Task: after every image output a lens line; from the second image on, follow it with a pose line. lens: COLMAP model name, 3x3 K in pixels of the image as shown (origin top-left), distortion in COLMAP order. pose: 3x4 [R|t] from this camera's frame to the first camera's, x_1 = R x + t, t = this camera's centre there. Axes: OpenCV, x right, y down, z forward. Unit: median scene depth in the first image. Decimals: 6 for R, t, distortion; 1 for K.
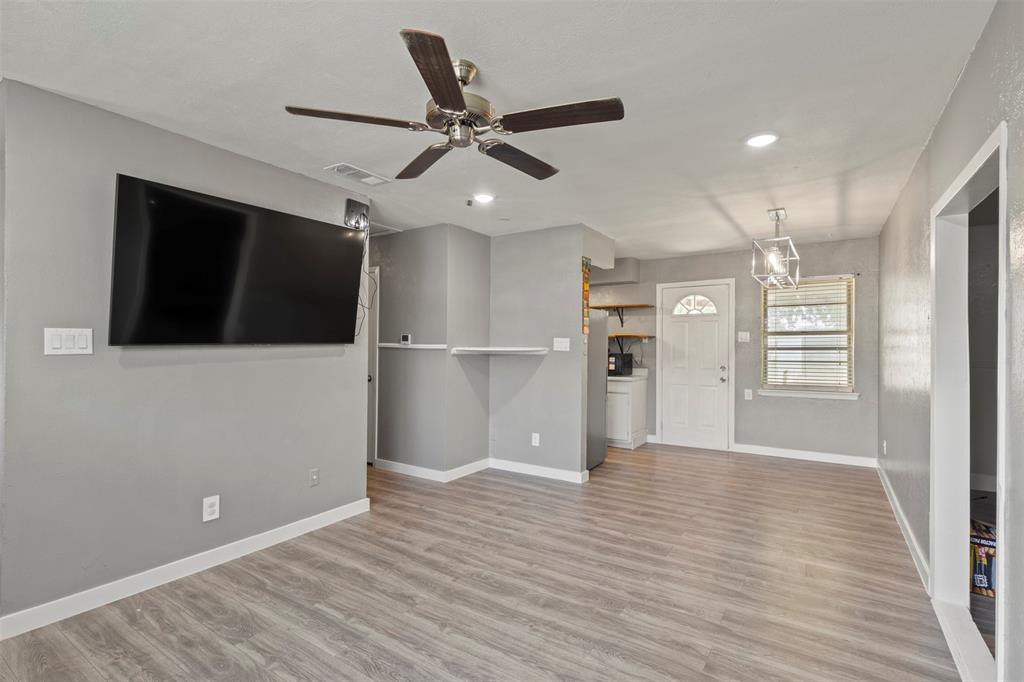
lens RADIAL K [[477.5, 0, 512.7], [0, 477.5, 341.5], [0, 0, 1]] dist [-0.003003, 0.000544]
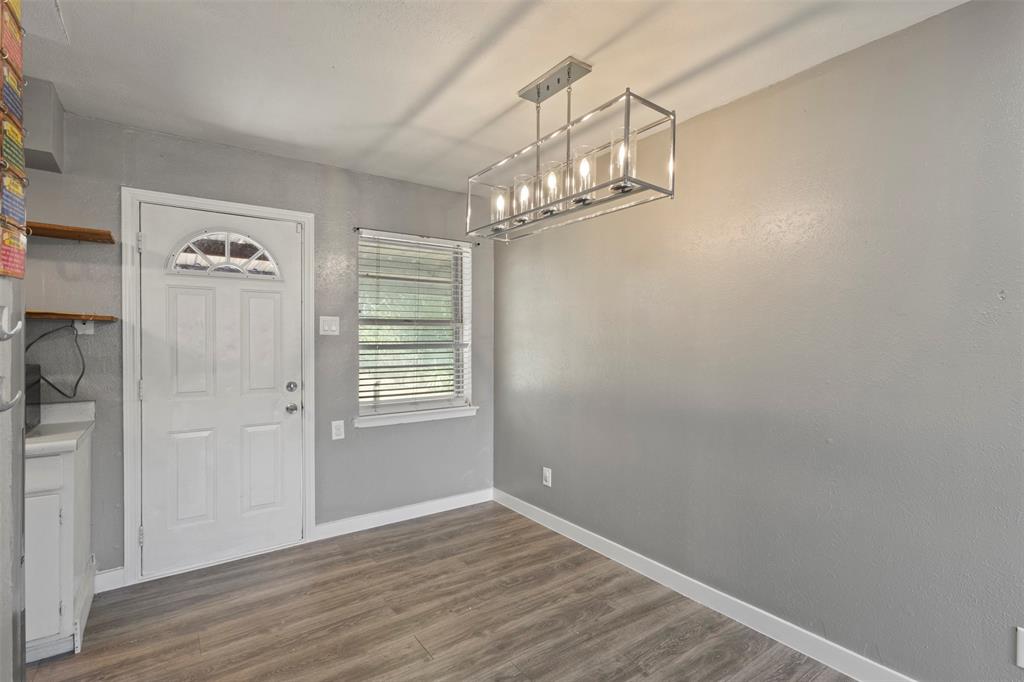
lens RADIAL K [[477.5, 0, 509.2], [0, 477.5, 347.1], [0, 0, 1]] dist [-0.003003, 0.000544]
pose [[0.354015, -0.008548, 0.935201, 0.046007], [-0.005656, 0.999920, 0.011281, 0.007494], [-0.935223, -0.009283, 0.353938, 0.608445]]
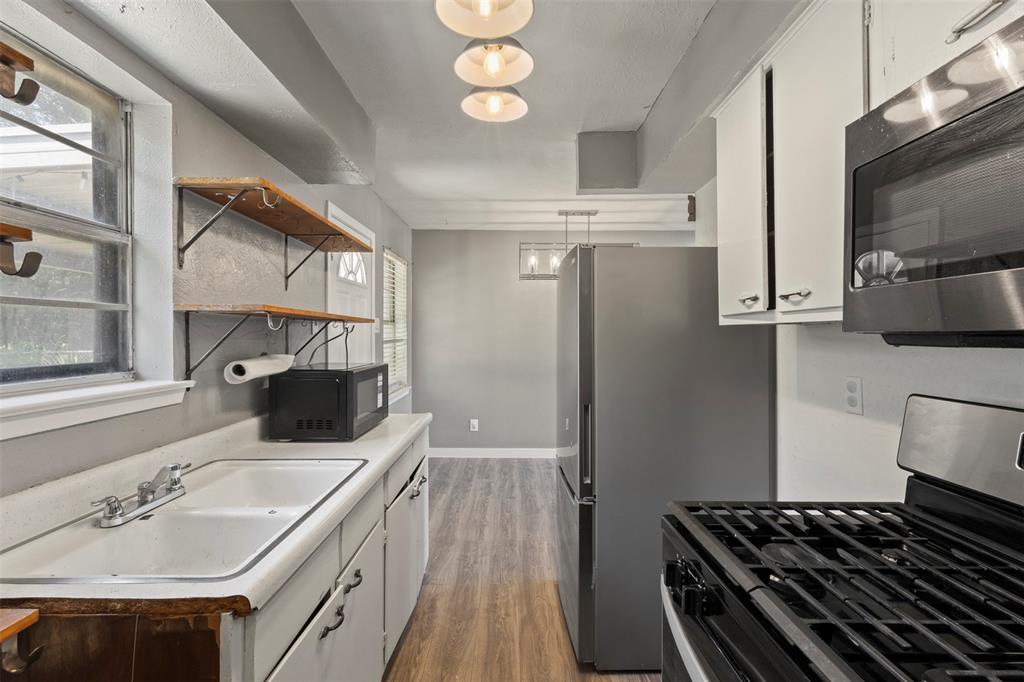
lens RADIAL K [[477.5, 0, 509.1], [0, 477.5, 336.7], [0, 0, 1]] dist [-0.003003, 0.000544]
pose [[-0.561293, -0.003461, 0.827610, -0.178216], [-0.000984, 0.999993, 0.003514, 0.003185], [-0.827616, 0.001158, -0.561293, 1.240467]]
